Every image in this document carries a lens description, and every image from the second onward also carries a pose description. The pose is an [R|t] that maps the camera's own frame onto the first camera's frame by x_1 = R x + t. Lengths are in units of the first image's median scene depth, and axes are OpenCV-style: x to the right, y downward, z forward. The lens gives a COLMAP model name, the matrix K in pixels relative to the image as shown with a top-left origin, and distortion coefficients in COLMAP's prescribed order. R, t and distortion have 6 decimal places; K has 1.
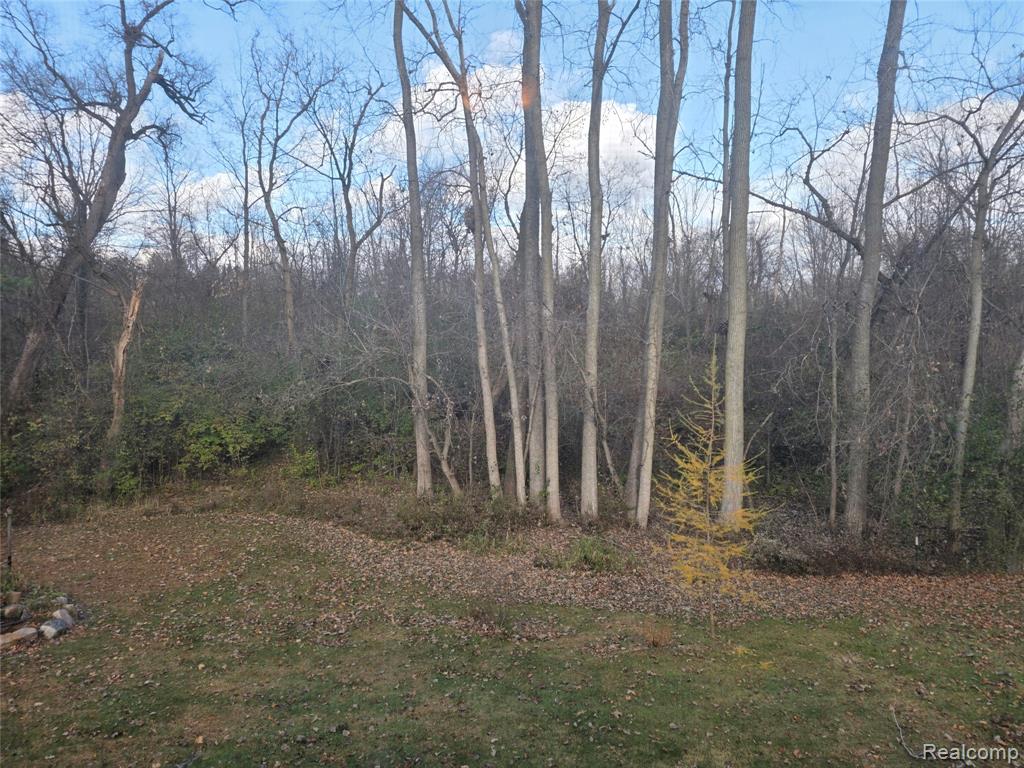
lens RADIAL K [[683.4, 0, 516.5], [0, 683.4, 378.2], [0, 0, 1]] dist [0.013015, -0.006314]
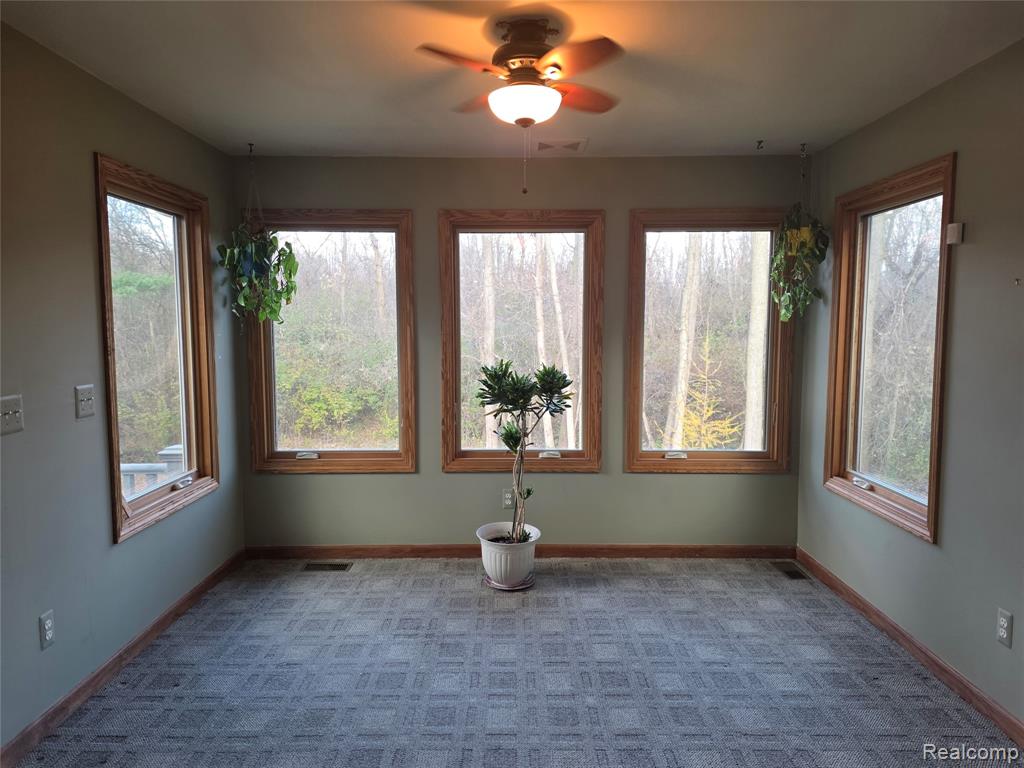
lens RADIAL K [[683.4, 0, 514.3], [0, 683.4, 389.2], [0, 0, 1]] dist [0.013015, -0.006314]
pose [[0.994536, 0.017760, -0.102875, 0.028024], [-0.014028, 0.999221, 0.036893, 0.011770], [0.103450, -0.035248, 0.994010, -0.198133]]
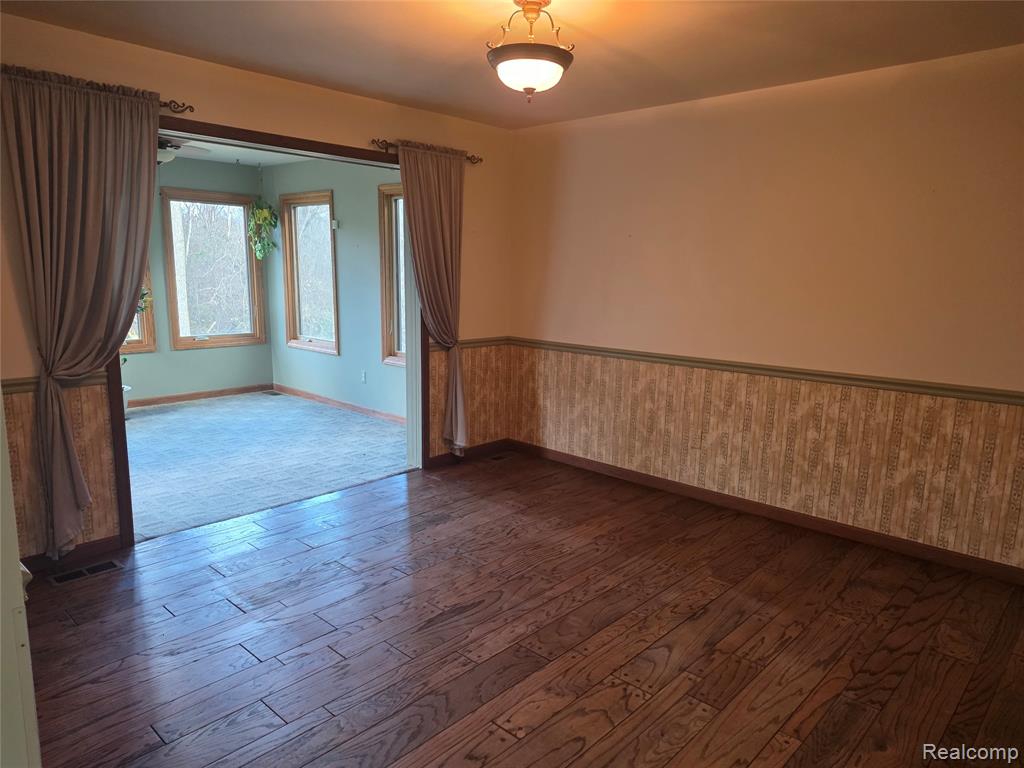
lens RADIAL K [[683.4, 0, 513.4], [0, 683.4, 385.3], [0, 0, 1]] dist [0.013015, -0.006314]
pose [[0.756563, -0.093191, 0.647247, -0.428754], [0.015331, 0.992049, 0.124916, 0.065933], [-0.653741, -0.084583, 0.751976, -1.103203]]
